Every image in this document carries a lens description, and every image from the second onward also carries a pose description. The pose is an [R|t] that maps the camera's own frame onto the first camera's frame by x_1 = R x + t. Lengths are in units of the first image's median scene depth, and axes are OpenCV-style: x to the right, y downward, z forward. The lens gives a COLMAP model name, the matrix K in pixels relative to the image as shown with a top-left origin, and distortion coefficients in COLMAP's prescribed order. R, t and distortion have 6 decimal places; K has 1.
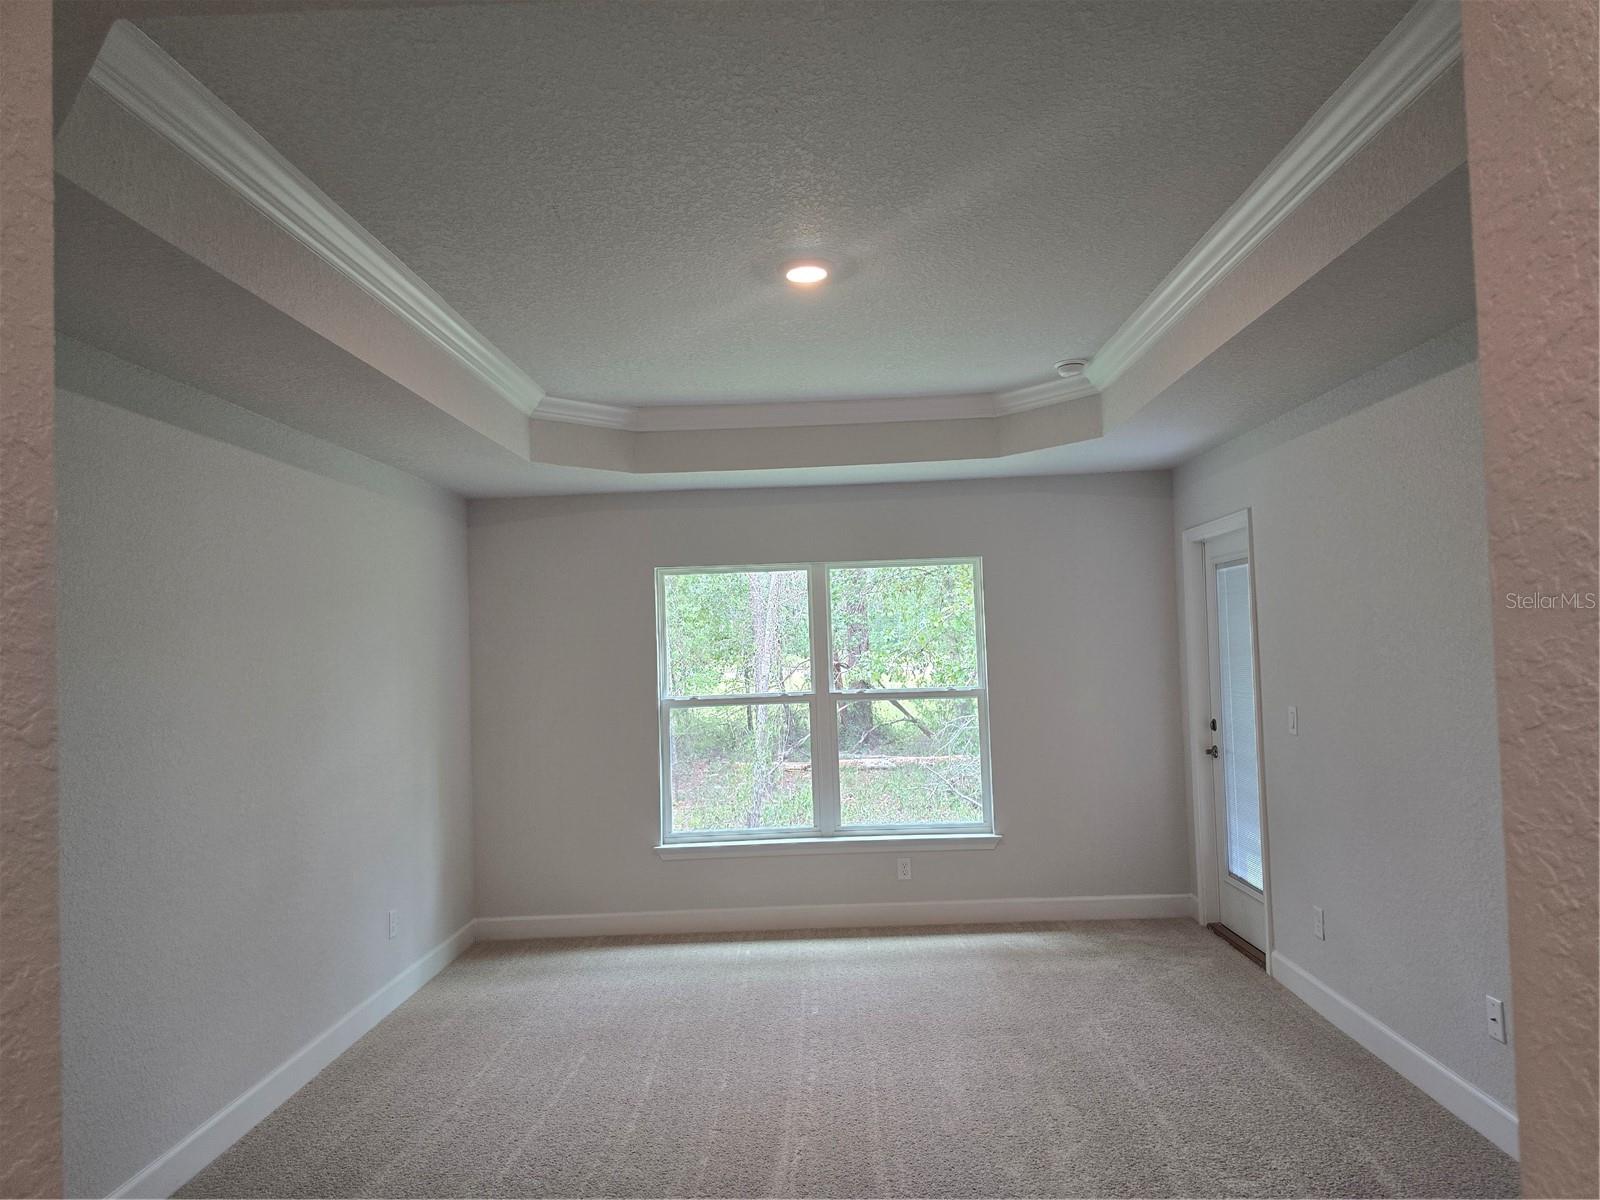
lens RADIAL K [[1071.5, 0, 798.6], [0, 1071.5, 602.6], [0, 0, 1]] dist [0.035833, -0.019003]
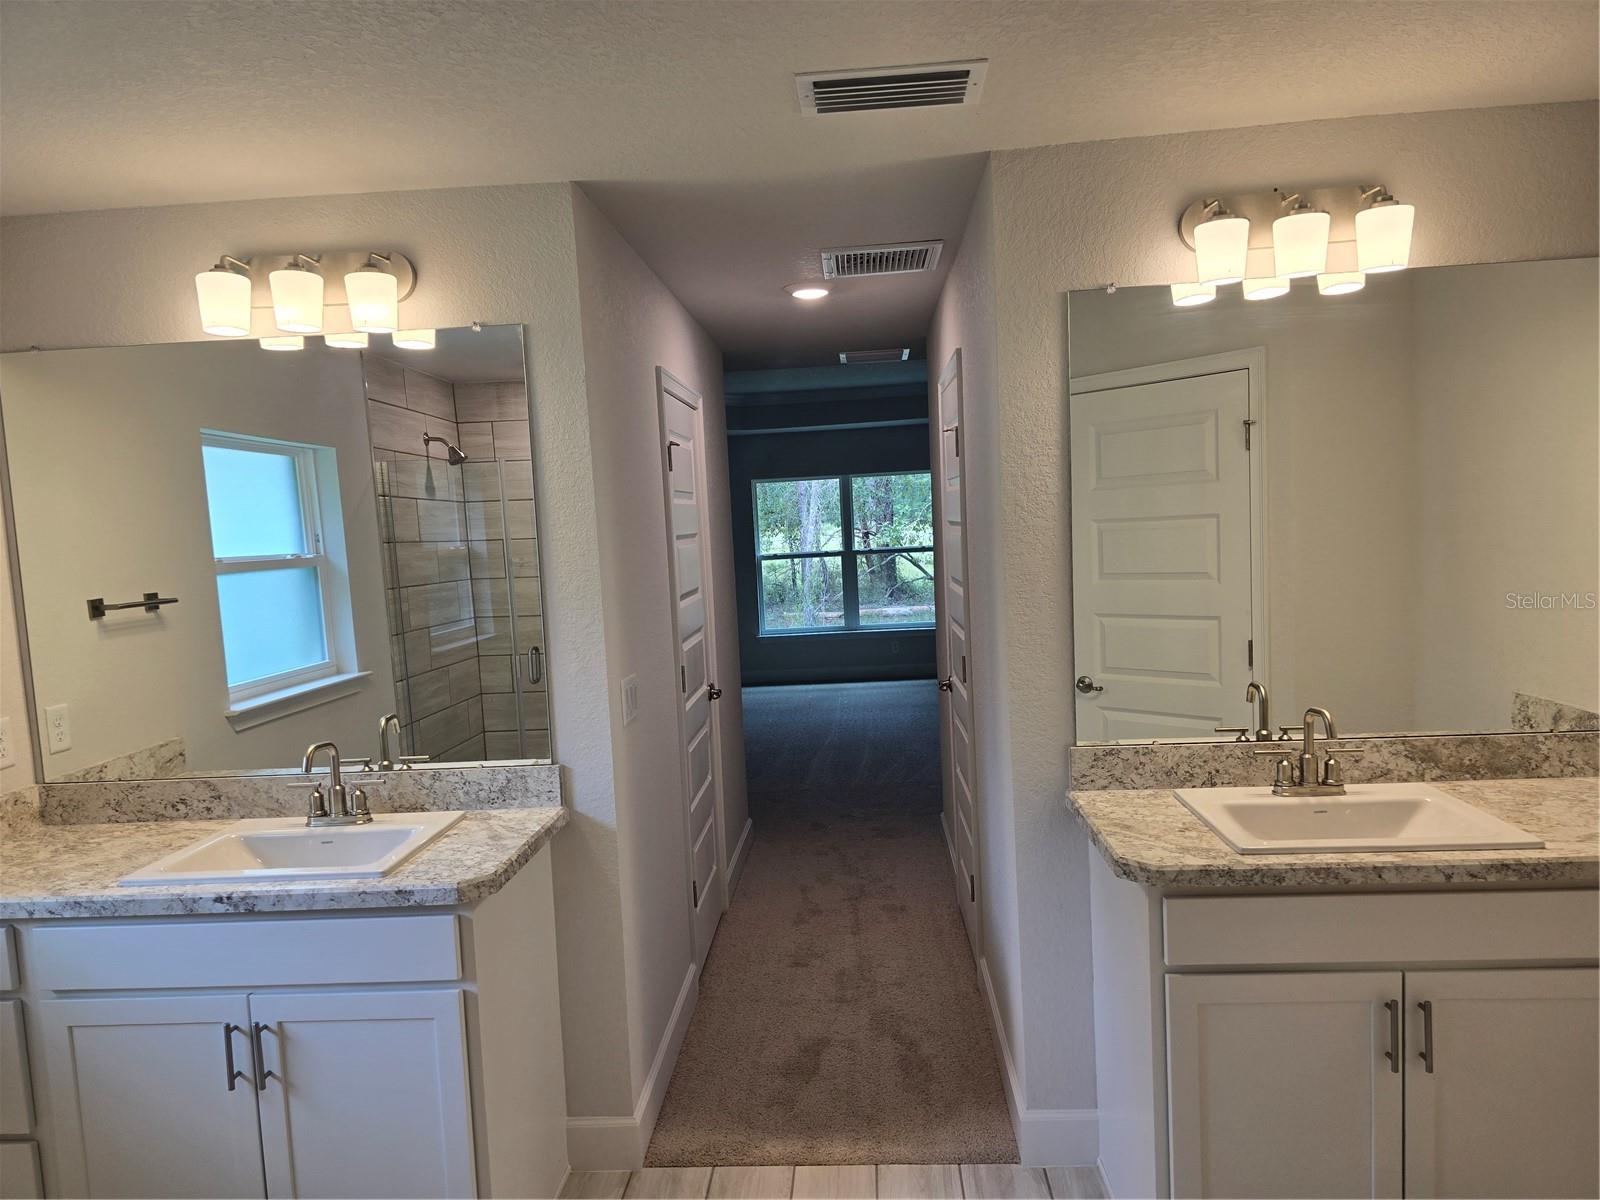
lens RADIAL K [[1071.5, 0, 799.3], [0, 1071.5, 601.4], [0, 0, 1]] dist [0.035833, -0.019003]
pose [[0.999351, -0.016384, -0.032069, -0.001805], [0.020149, 0.992466, 0.120850, -0.026029], [0.029847, -0.121418, 0.992153, -0.428741]]
